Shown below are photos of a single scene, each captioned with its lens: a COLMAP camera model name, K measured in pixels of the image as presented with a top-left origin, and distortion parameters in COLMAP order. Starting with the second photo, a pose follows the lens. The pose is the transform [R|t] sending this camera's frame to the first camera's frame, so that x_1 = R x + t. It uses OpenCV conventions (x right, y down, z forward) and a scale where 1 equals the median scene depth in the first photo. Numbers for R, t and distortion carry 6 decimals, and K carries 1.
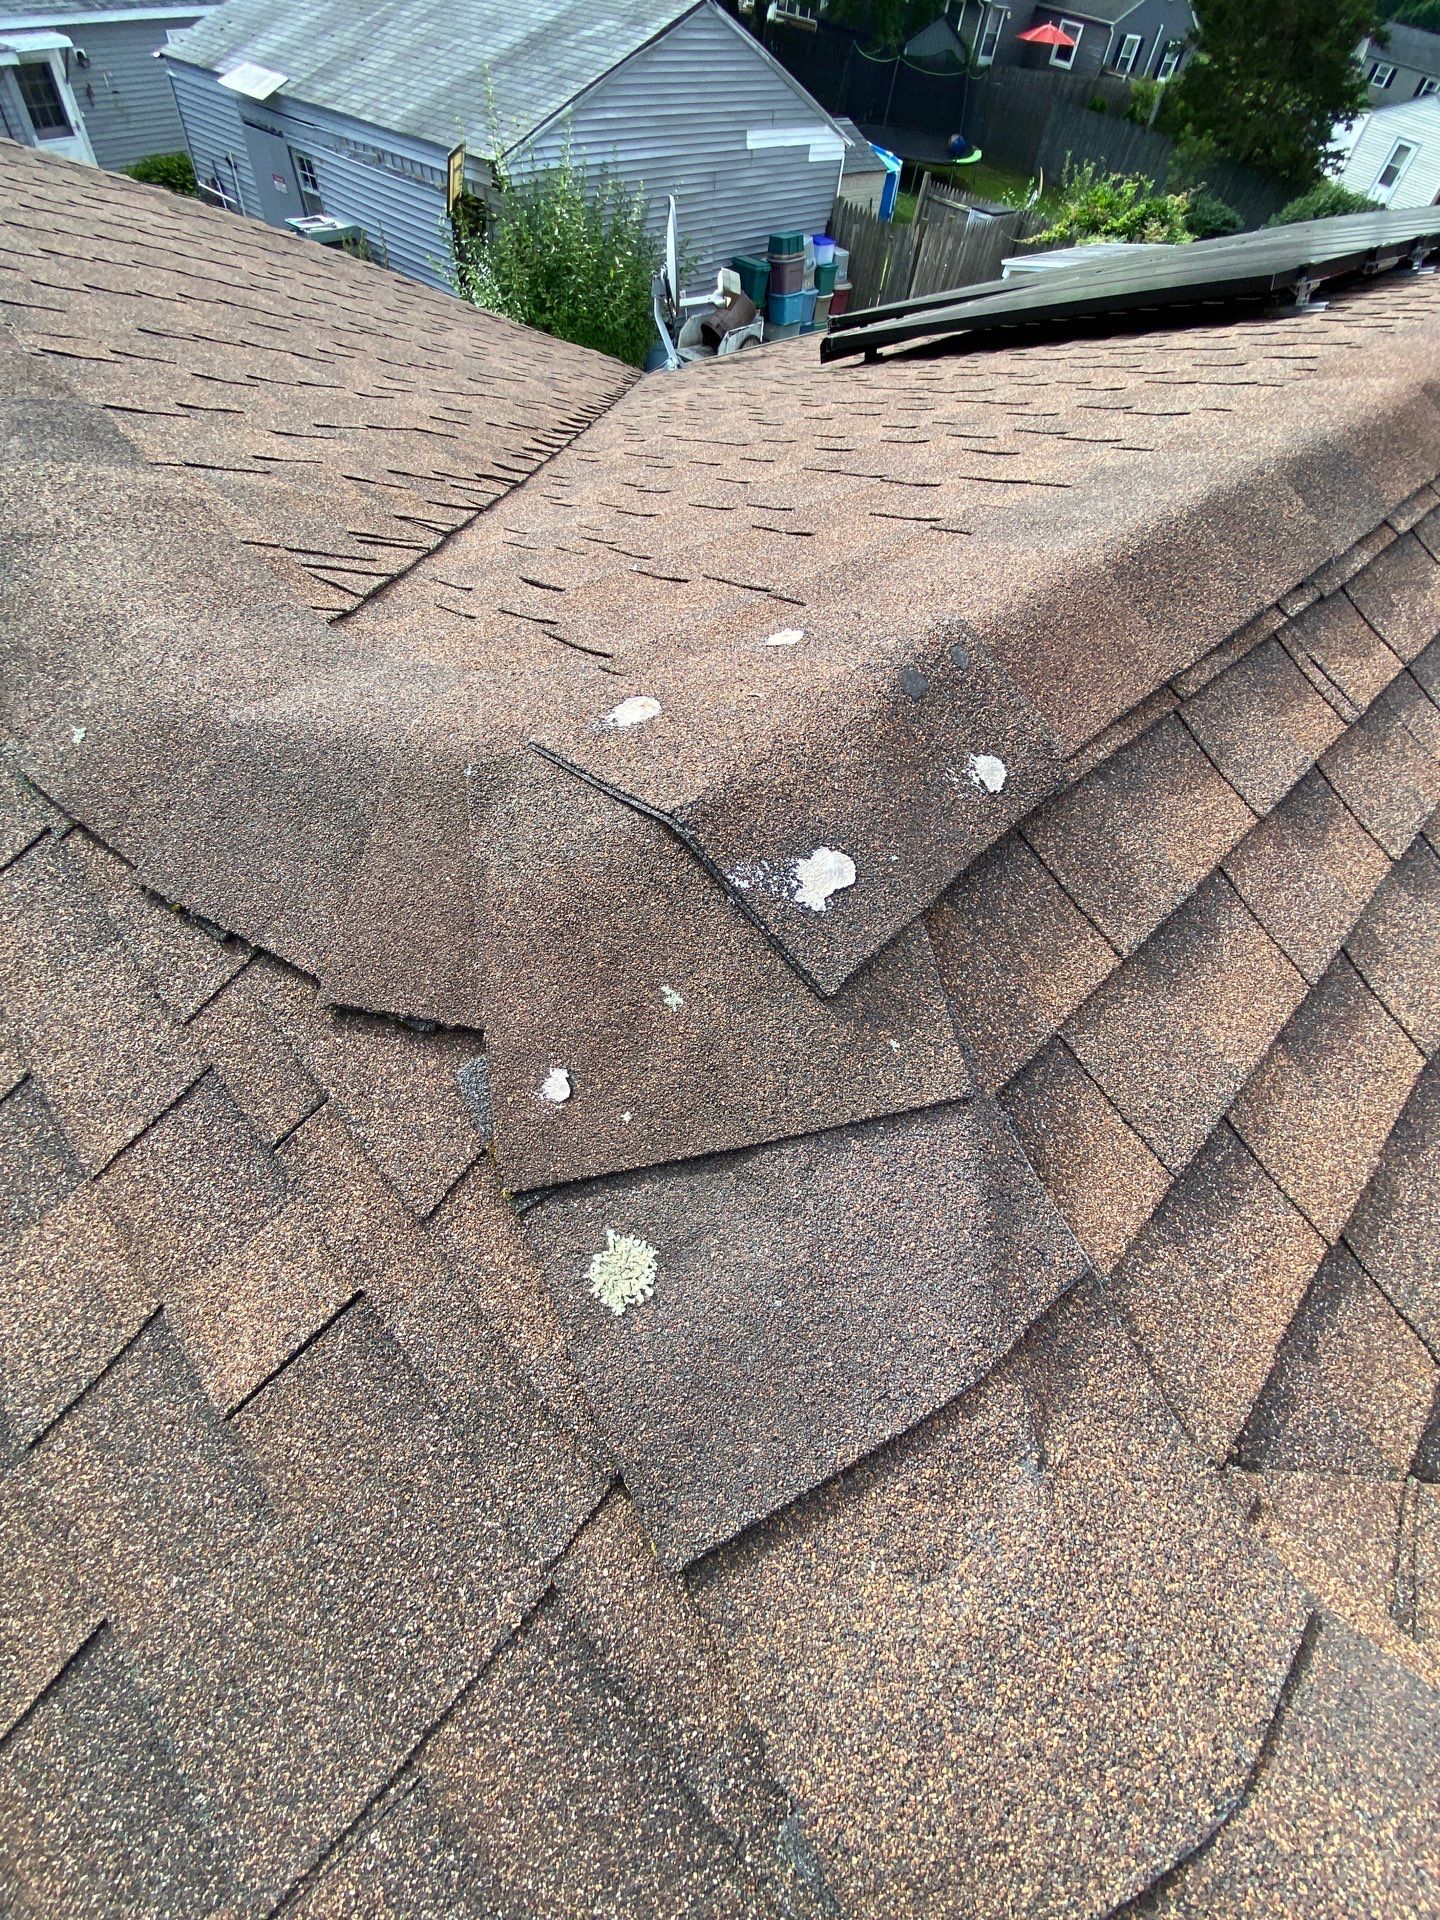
lens RADIAL K [[784.8, 0, 720.5], [0, 784.8, 963.8], [0, 0, 1]] dist [0.012225, -0.016574]
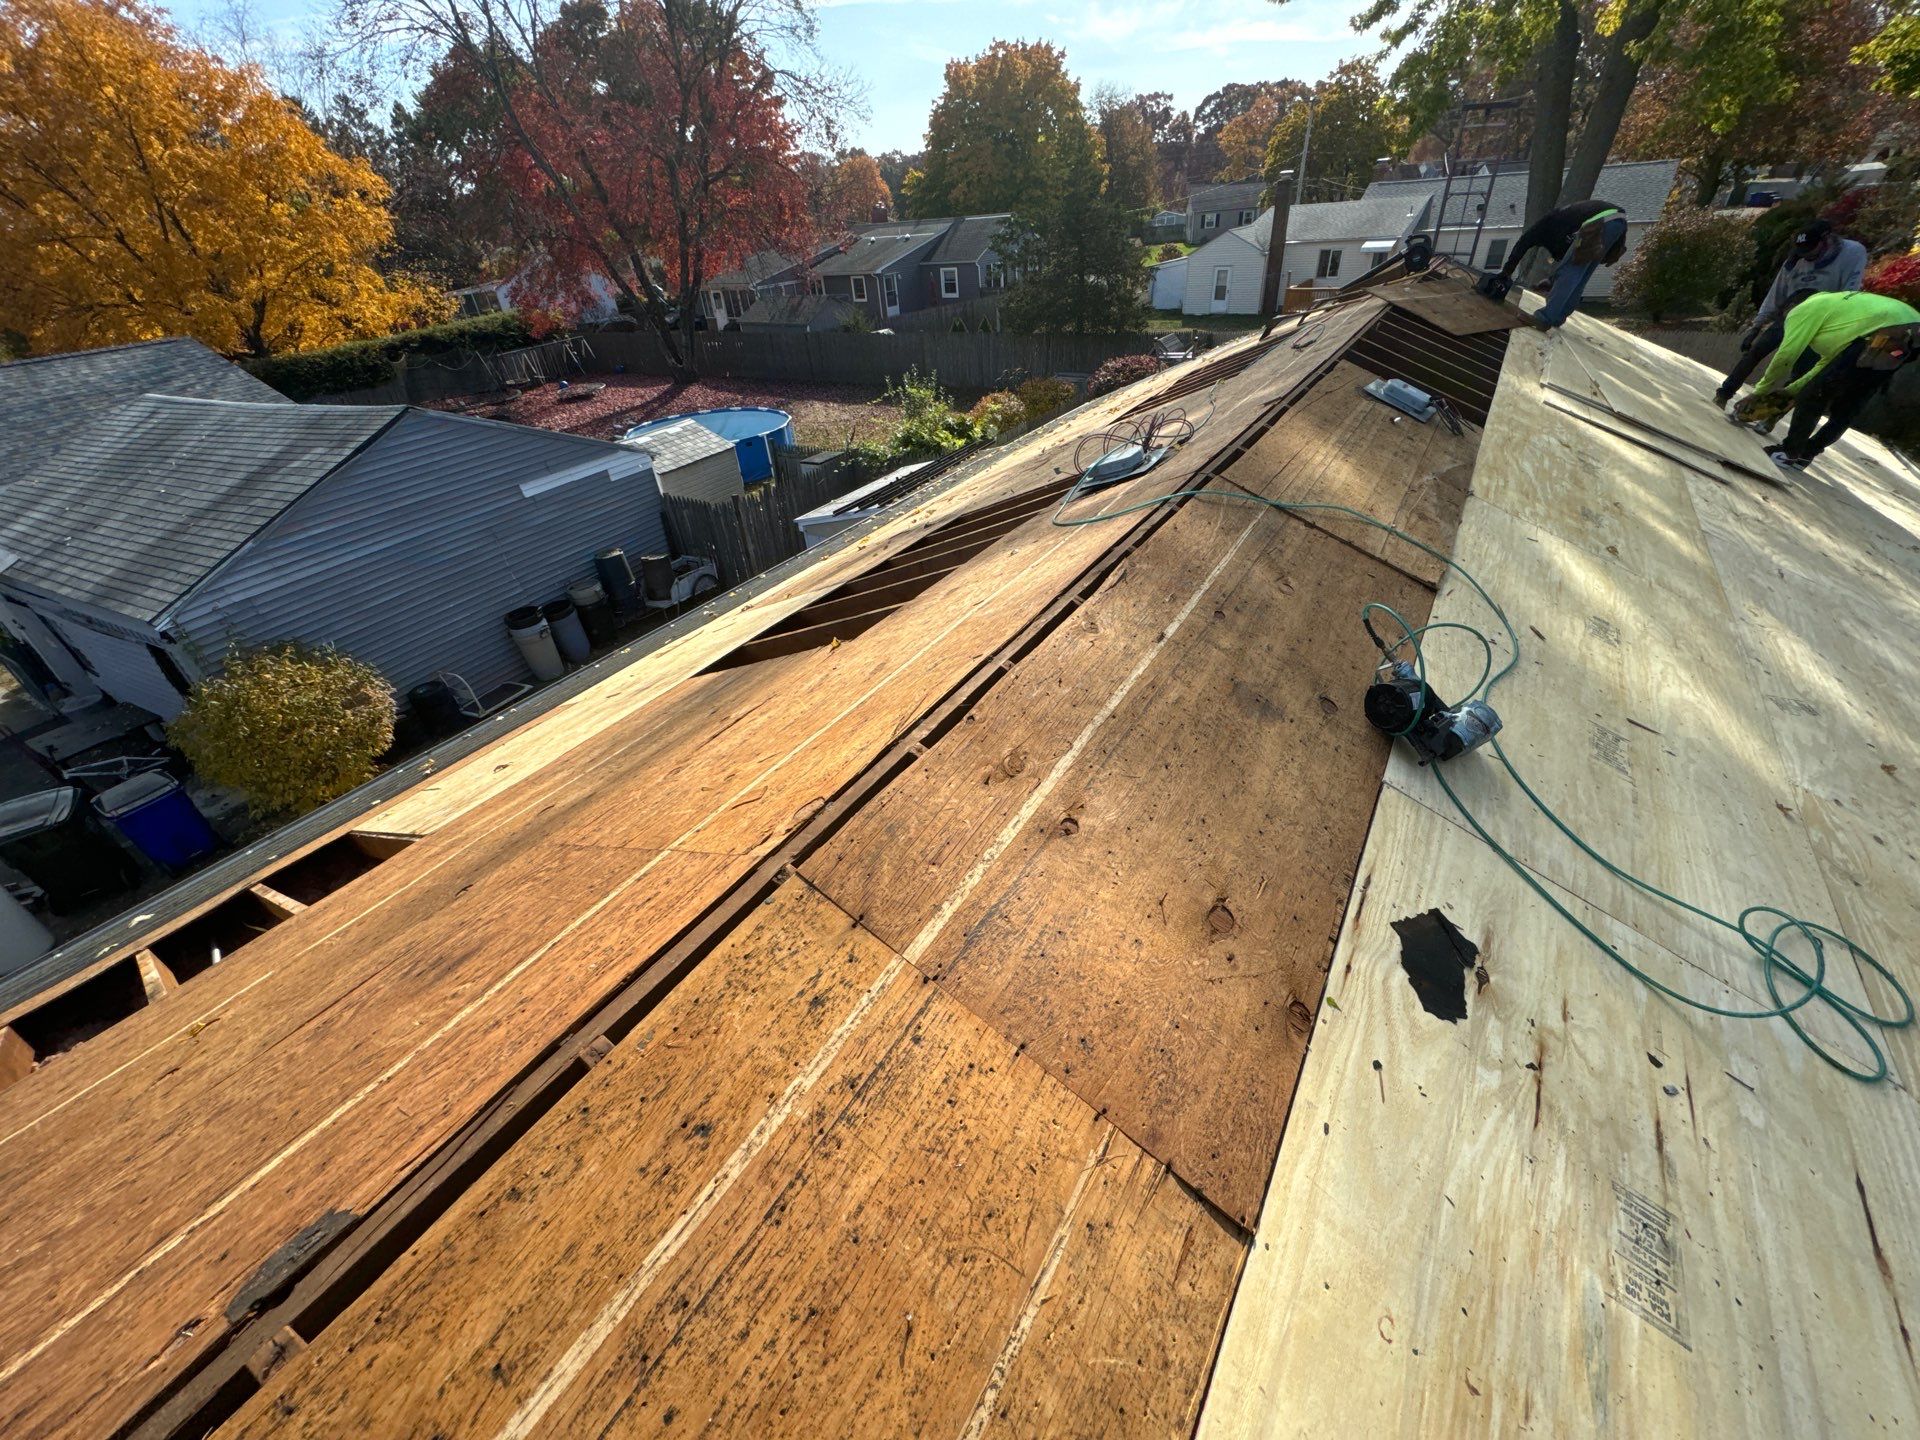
lens RADIAL K [[780.2, 0, 959.3], [0, 780.2, 720.8], [0, 0, 1]] dist [0.000544, 0.000088]
pose [[0.953803, -0.283489, 0.099469, 0.343492], [0.300188, 0.885885, -0.353688, -0.216760], [0.012149, 0.367208, 0.930060, 0.137447]]
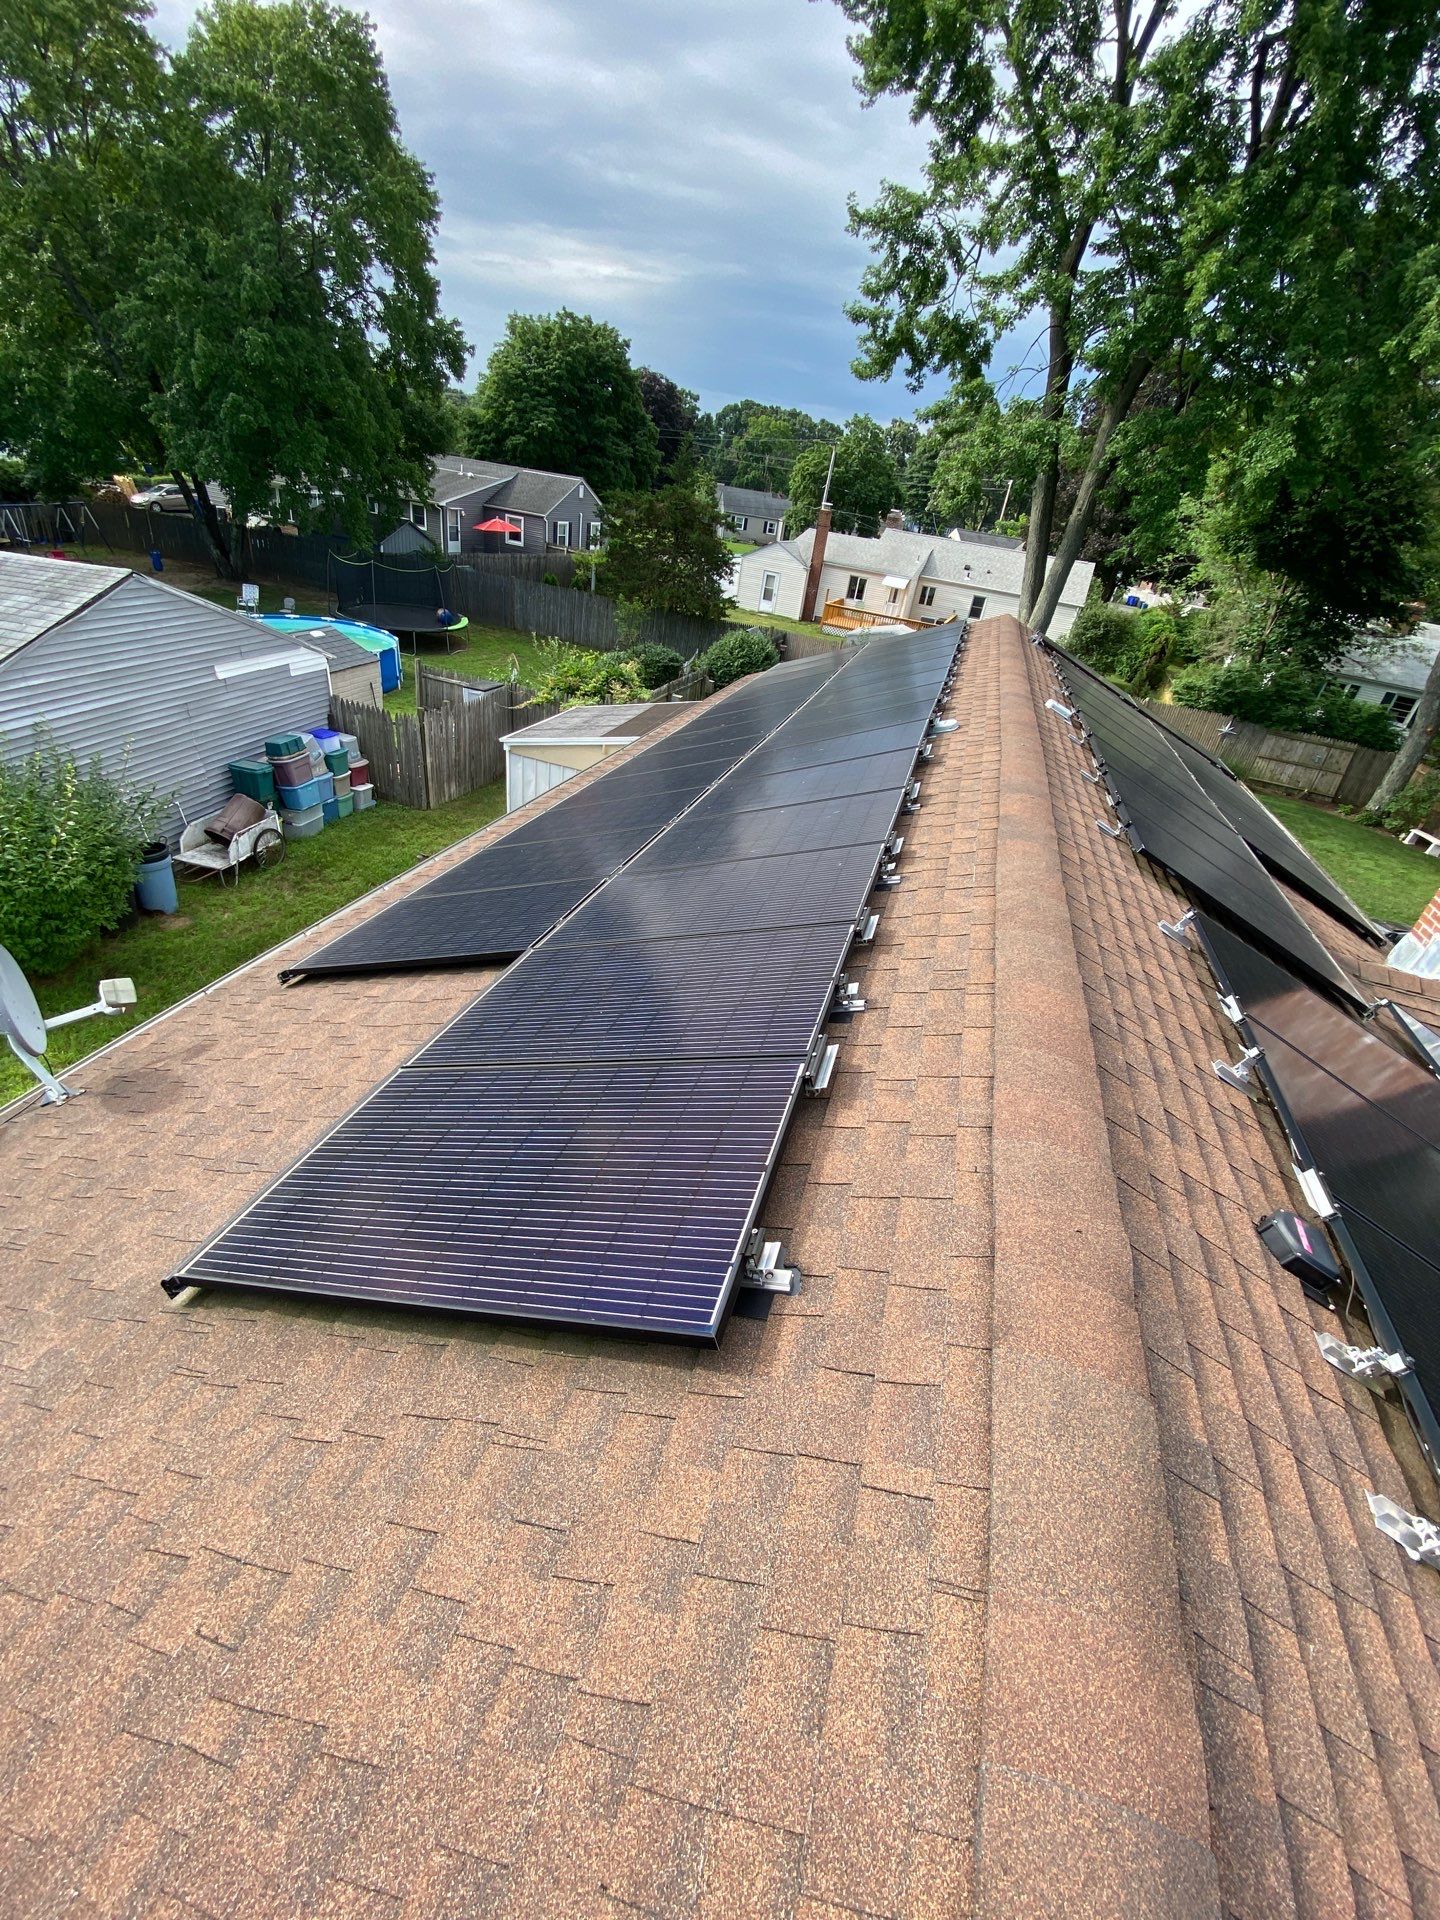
lens RADIAL K [[784.8, 0, 720.5], [0, 784.8, 963.8], [0, 0, 1]] dist [0.012225, -0.016574]
pose [[0.878651, -0.239915, 0.412812, 0.085188], [0.368152, 0.890965, -0.265792, -0.171956], [-0.304033, 0.385516, 0.871172, 0.040735]]
